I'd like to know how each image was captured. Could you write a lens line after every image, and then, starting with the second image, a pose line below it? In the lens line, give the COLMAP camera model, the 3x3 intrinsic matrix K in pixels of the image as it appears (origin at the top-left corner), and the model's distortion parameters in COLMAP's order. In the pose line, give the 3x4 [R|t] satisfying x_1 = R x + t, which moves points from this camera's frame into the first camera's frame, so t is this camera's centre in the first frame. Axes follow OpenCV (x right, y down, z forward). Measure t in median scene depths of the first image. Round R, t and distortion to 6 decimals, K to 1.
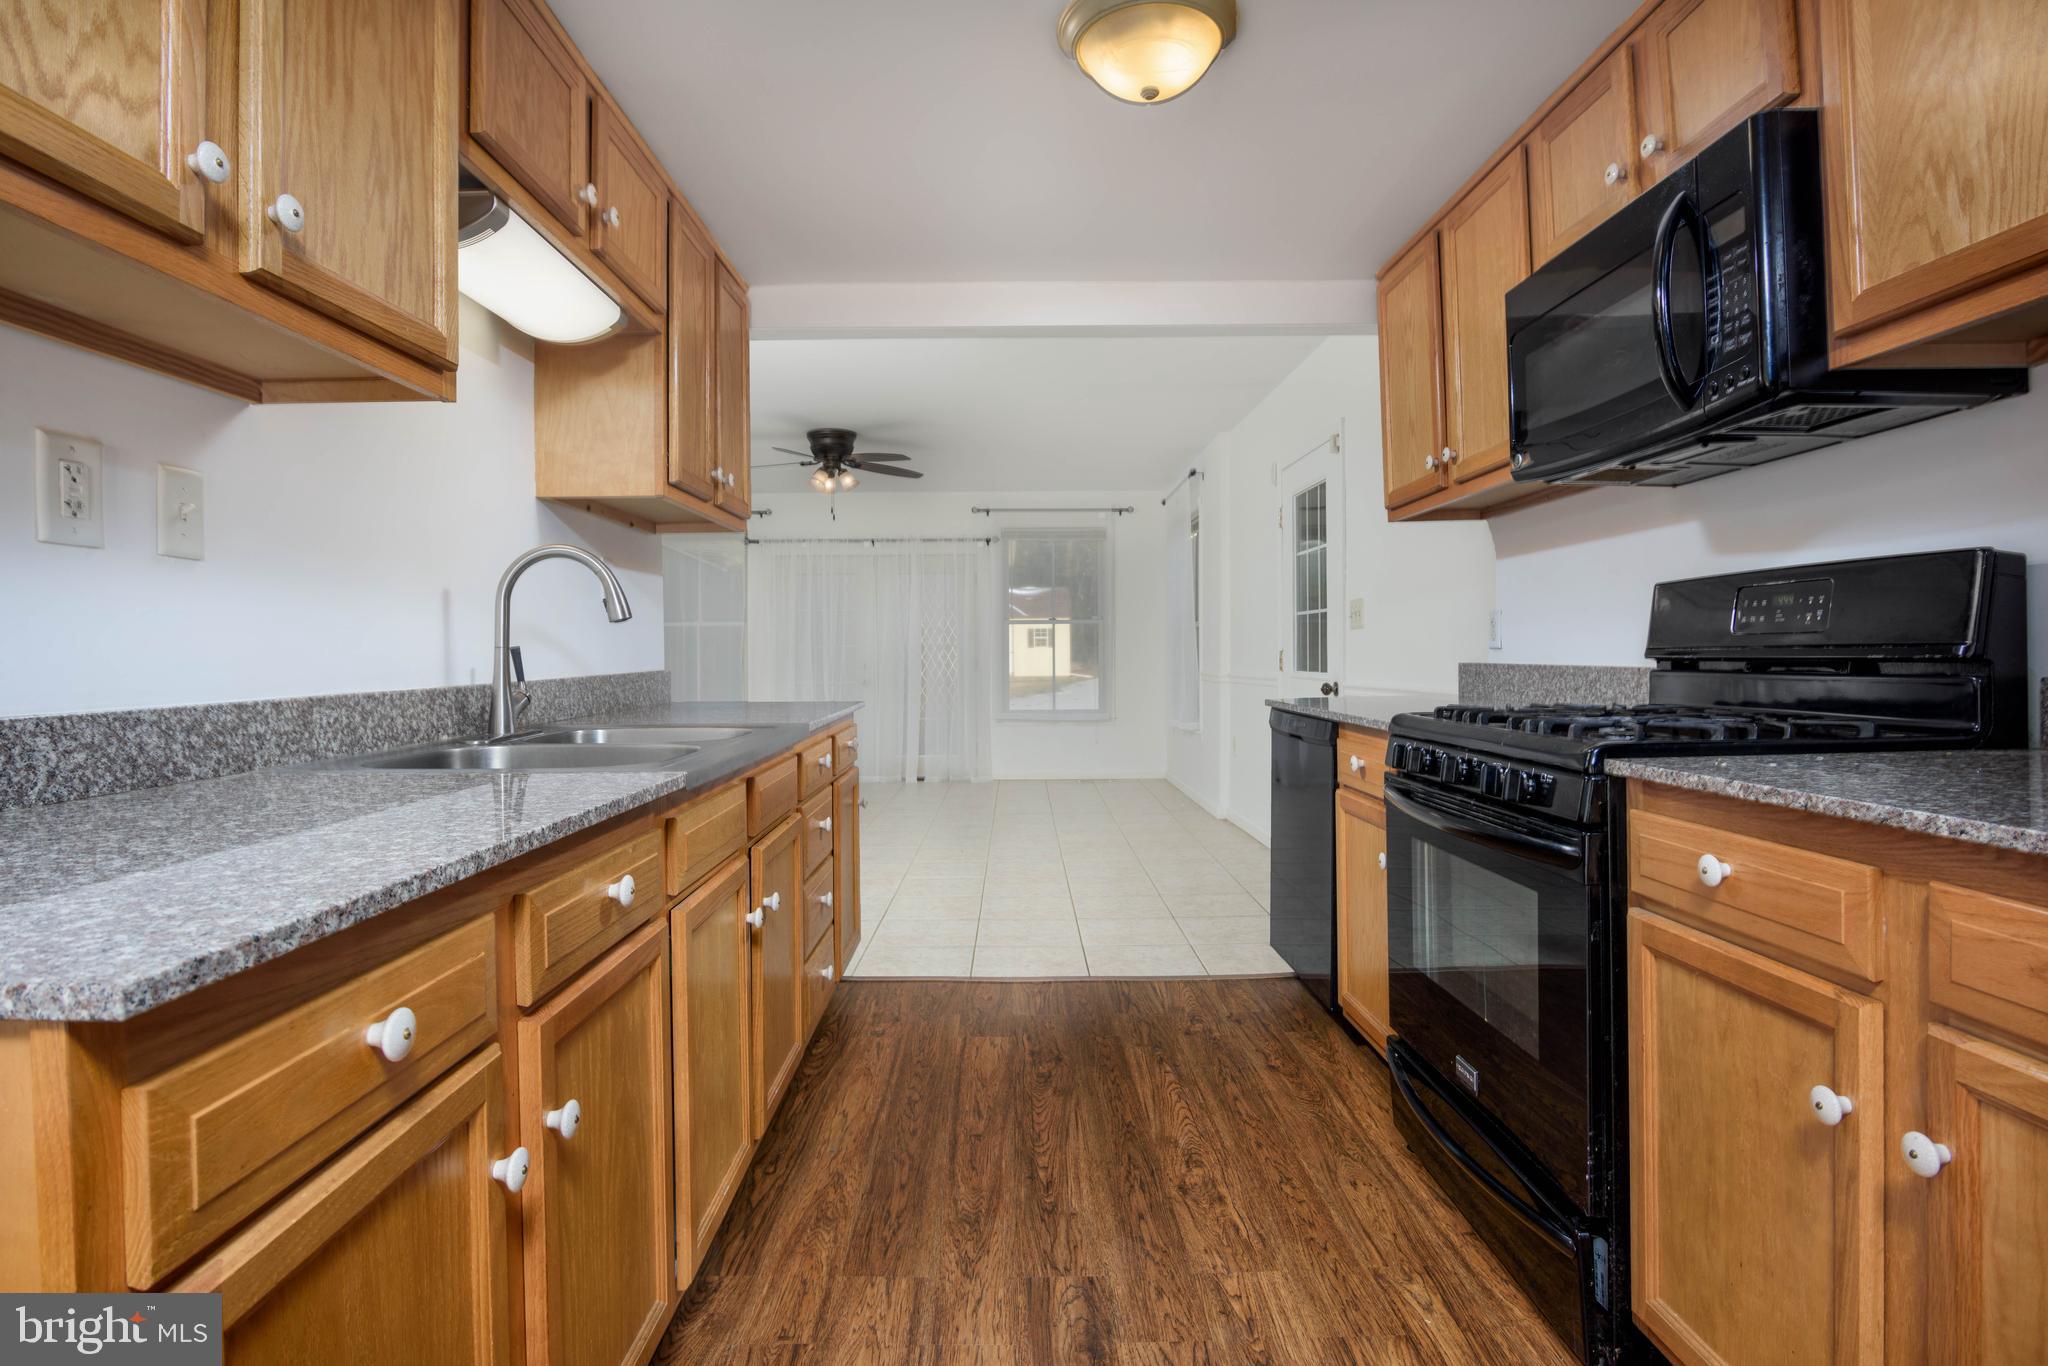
lens RADIAL K [[1043.4, 0, 980.2], [0, 1043.4, 645.8], [0, 0, 1]] dist [-0.001929, -0.000234]
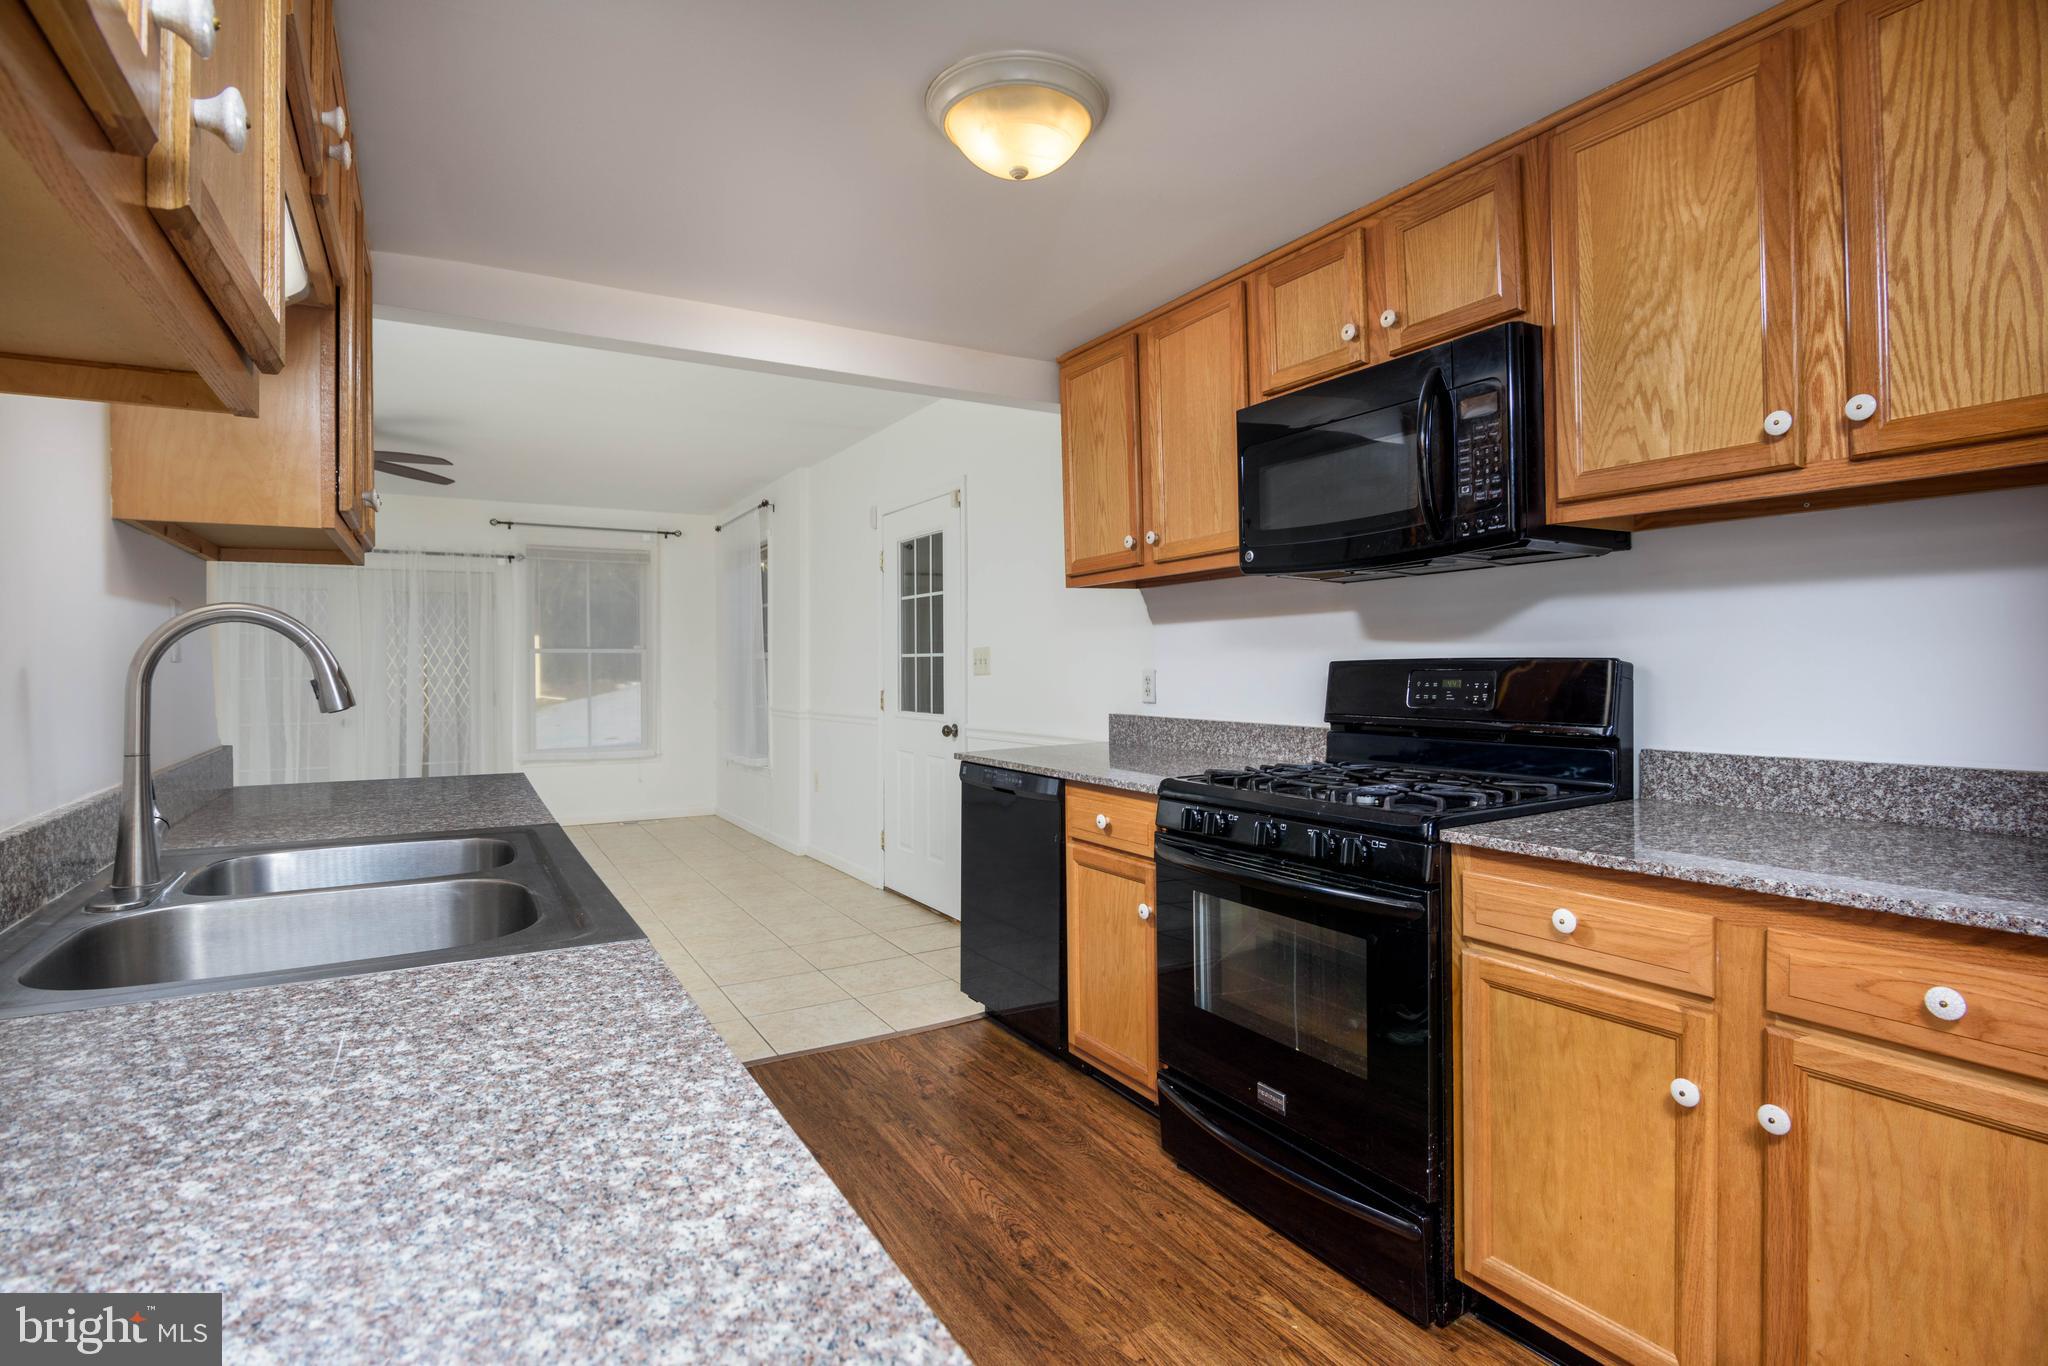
lens RADIAL K [[1043.4, 0, 1012.2], [0, 1043.4, 667.9], [0, 0, 1]] dist [-0.001929, -0.000234]
pose [[0.859026, -0.000802, 0.511931, -0.351529], [-0.002427, 0.999981, 0.005639, -0.066188], [-0.511926, -0.006087, 0.859008, 0.152253]]
